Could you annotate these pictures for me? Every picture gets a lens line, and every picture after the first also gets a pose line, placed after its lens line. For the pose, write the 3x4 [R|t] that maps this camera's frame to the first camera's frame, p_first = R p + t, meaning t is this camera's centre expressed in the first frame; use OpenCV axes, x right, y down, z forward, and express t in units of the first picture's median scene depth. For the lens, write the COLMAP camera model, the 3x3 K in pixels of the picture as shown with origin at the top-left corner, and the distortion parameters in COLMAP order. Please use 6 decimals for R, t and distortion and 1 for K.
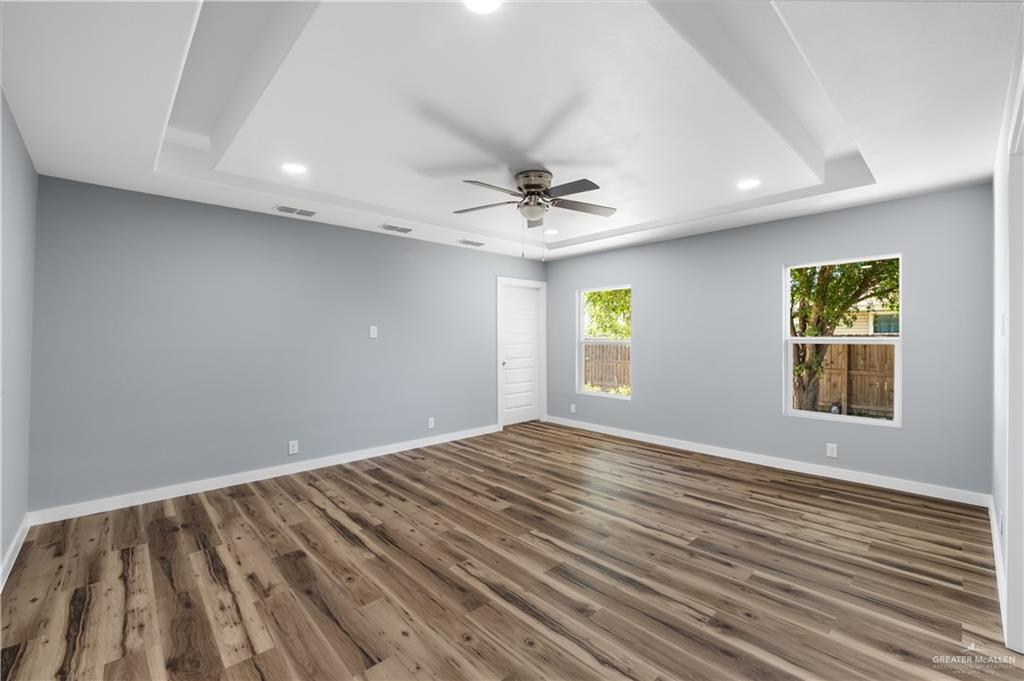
lens RADIAL K [[427.0, 0, 512.3], [0, 427.0, 338.4], [0, 0, 1]] dist [0.002496, 0.000392]
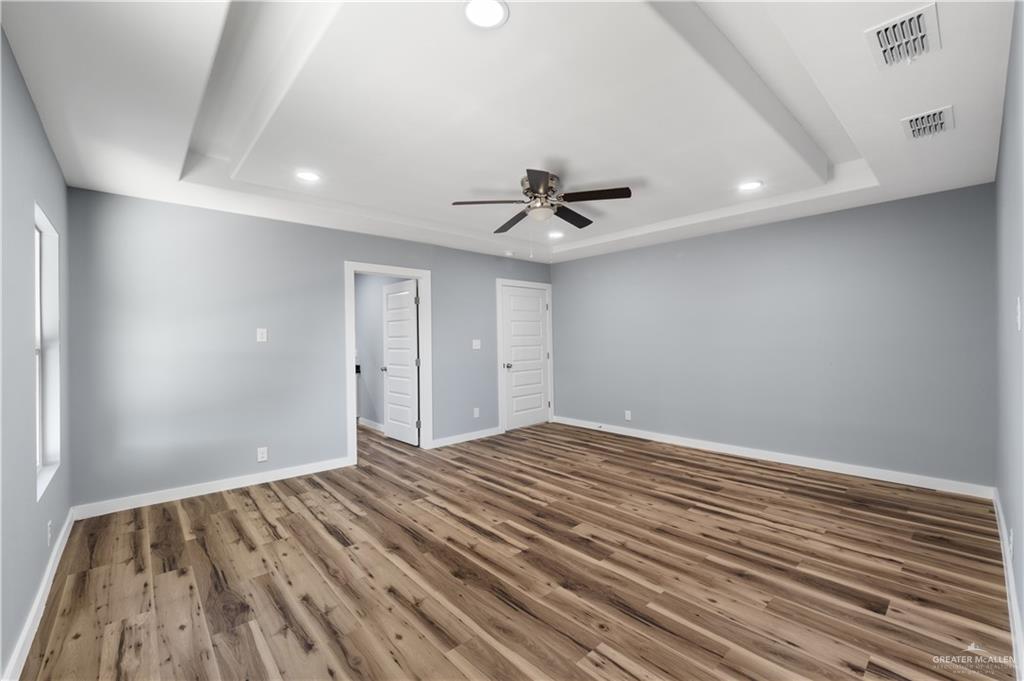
lens RADIAL K [[427.0, 0, 512.1], [0, 427.0, 339.9], [0, 0, 1]] dist [0.002496, 0.000392]
pose [[-0.999705, 0.015328, 0.018829, 0.106407], [0.015358, 0.999881, 0.001441, -0.000607], [-0.018805, 0.001730, -0.999822, 2.089470]]
